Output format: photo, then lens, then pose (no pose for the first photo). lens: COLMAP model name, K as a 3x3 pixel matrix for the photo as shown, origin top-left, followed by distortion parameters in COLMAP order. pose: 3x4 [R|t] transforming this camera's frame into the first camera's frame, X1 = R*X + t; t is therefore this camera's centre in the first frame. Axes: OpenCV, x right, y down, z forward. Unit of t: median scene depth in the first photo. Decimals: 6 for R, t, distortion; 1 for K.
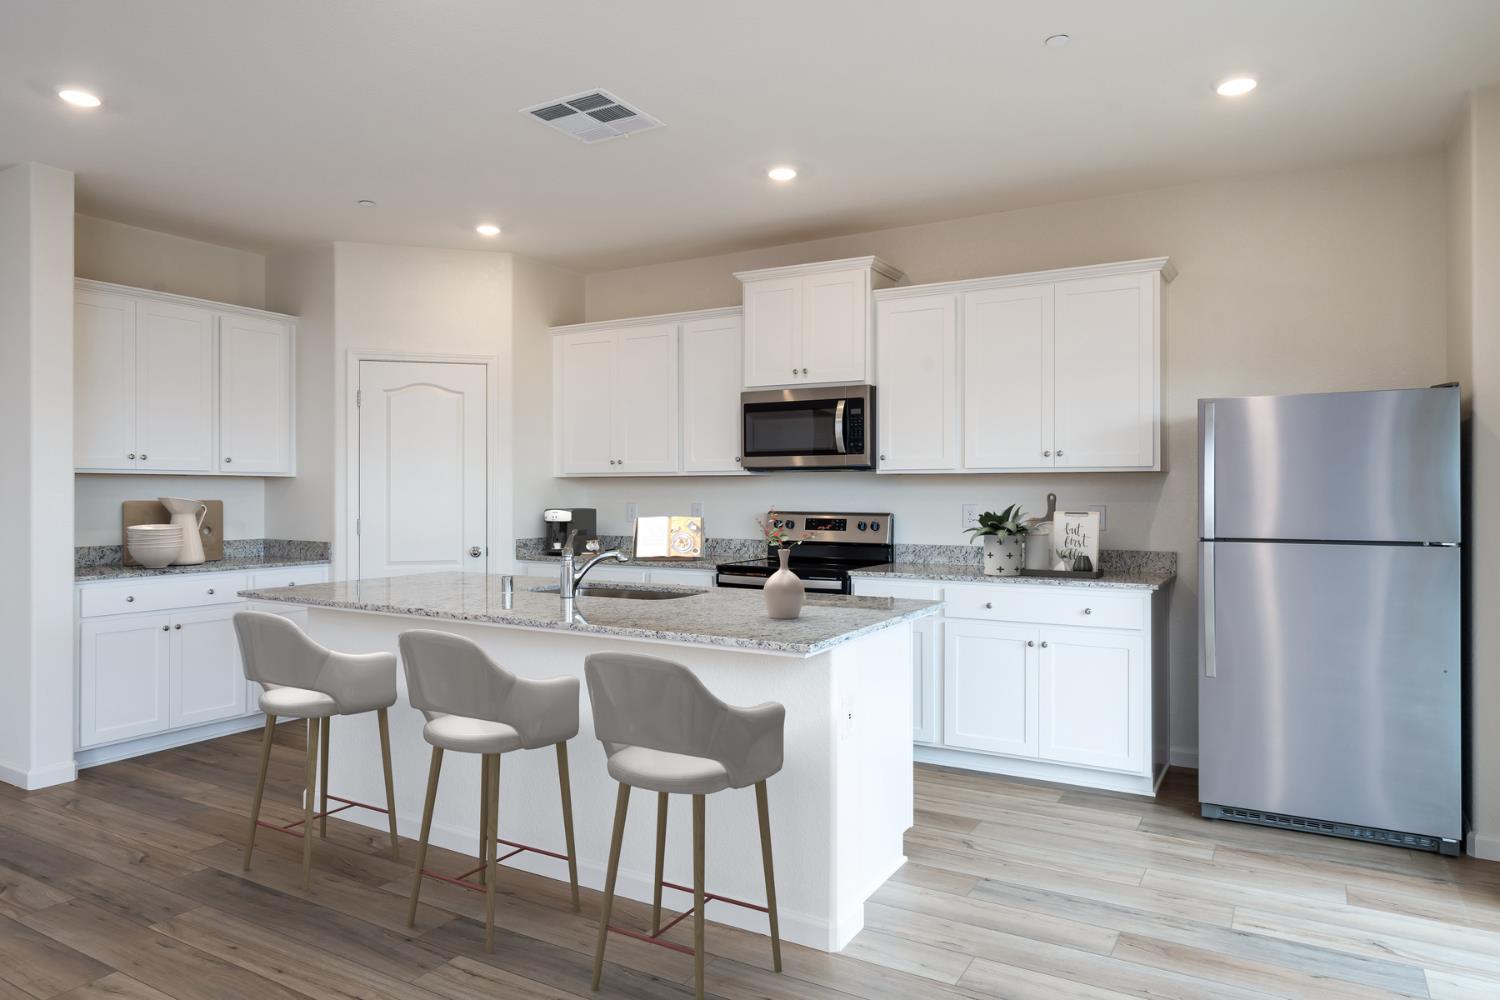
lens RADIAL K [[933.7, 0, 745.1], [0, 933.7, 496.6], [0, 0, 1]] dist [-0.000774, -0.001891]
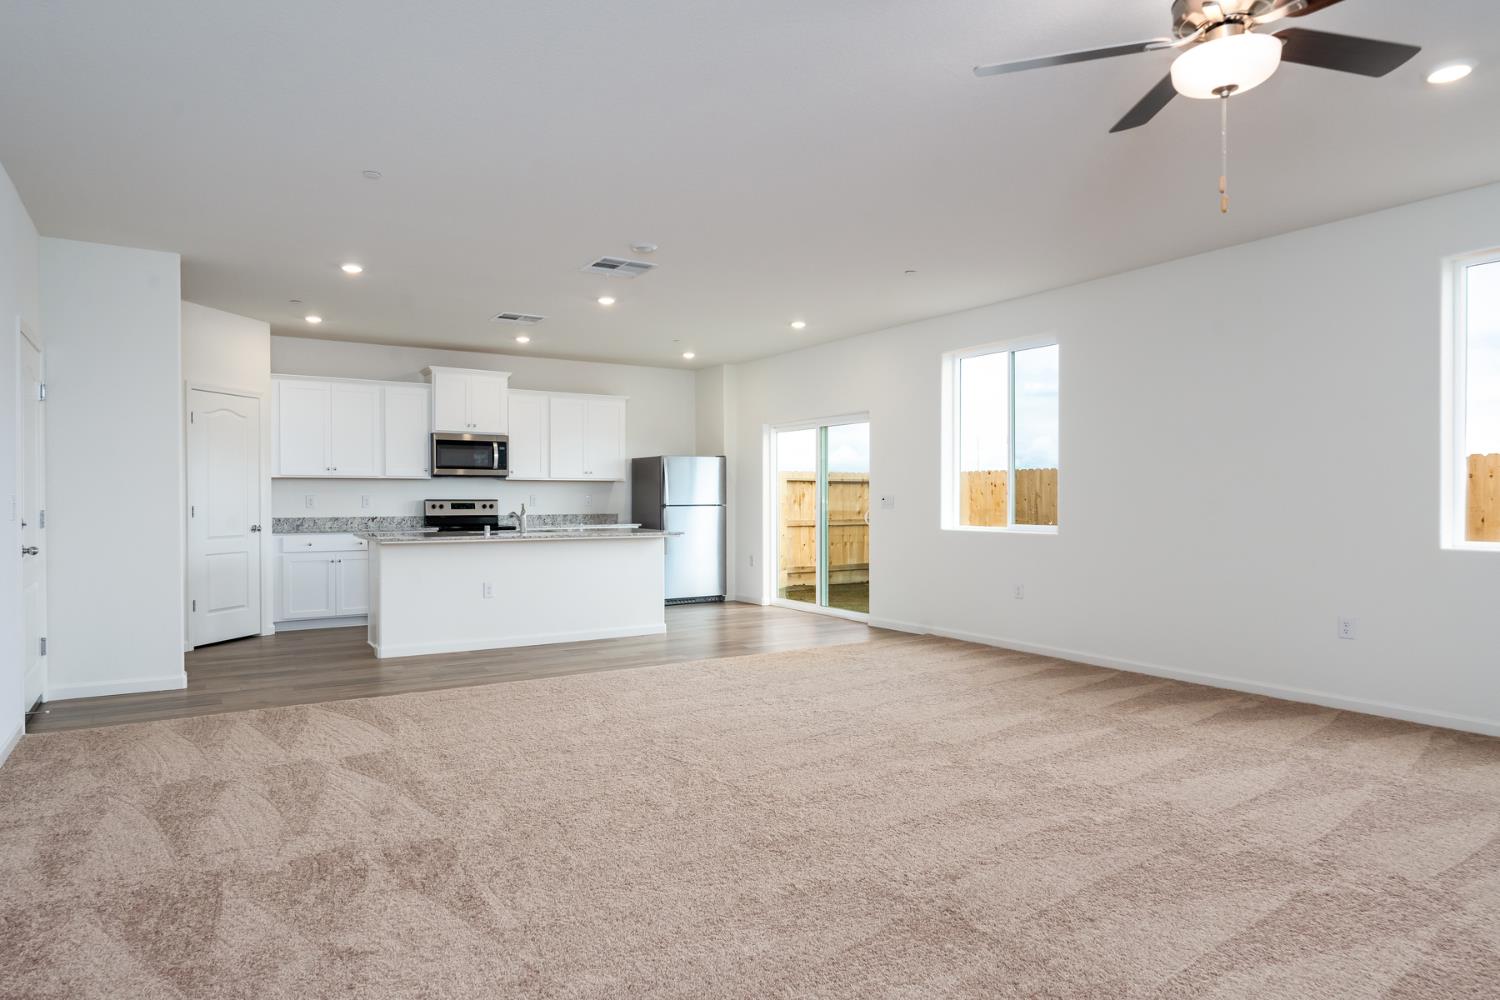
lens RADIAL K [[933.7, 0, 745.1], [0, 933.7, 496.6], [0, 0, 1]] dist [-0.000774, -0.001891]
pose [[0.456667, 0.000879, 0.889637, -1.343465], [0.004225, 0.999986, -0.003156, 0.019705], [-0.889628, 0.005200, 0.456657, -0.358076]]
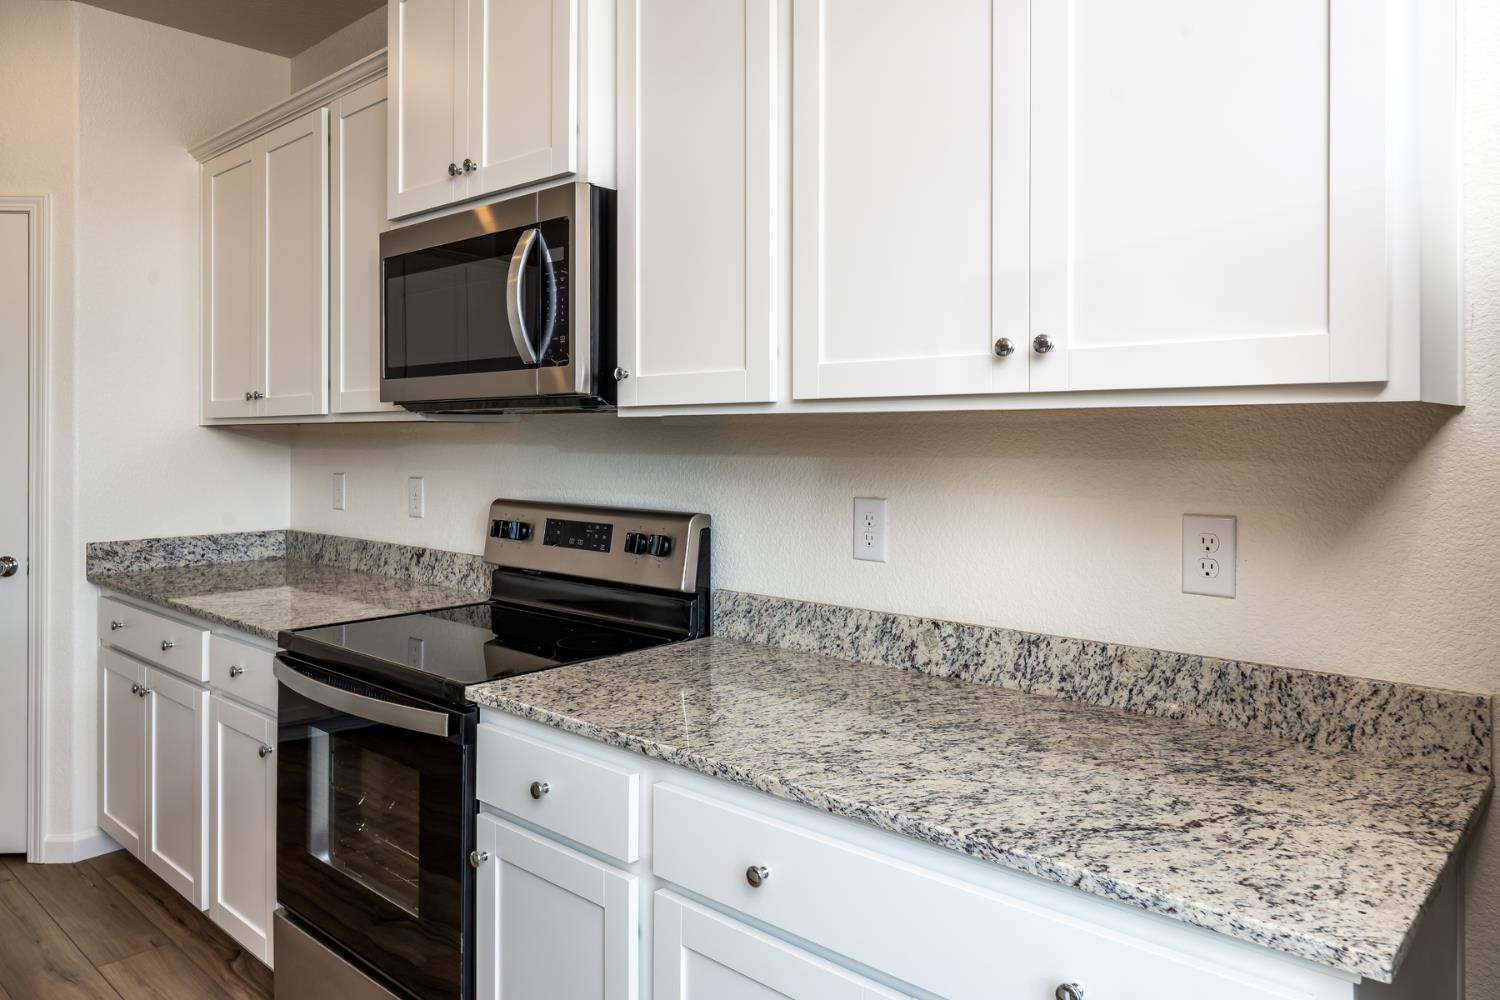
lens RADIAL K [[1008.3, 0, 752.2], [0, 1008.3, 436.7], [0, 0, 1]] dist [0.007295, 0.000115]
pose [[0.979676, 0.000444, -0.200586, 0.265825], [-0.001594, 0.999983, -0.005574, -0.013333], [0.200580, 0.005781, 0.979660, 0.573251]]
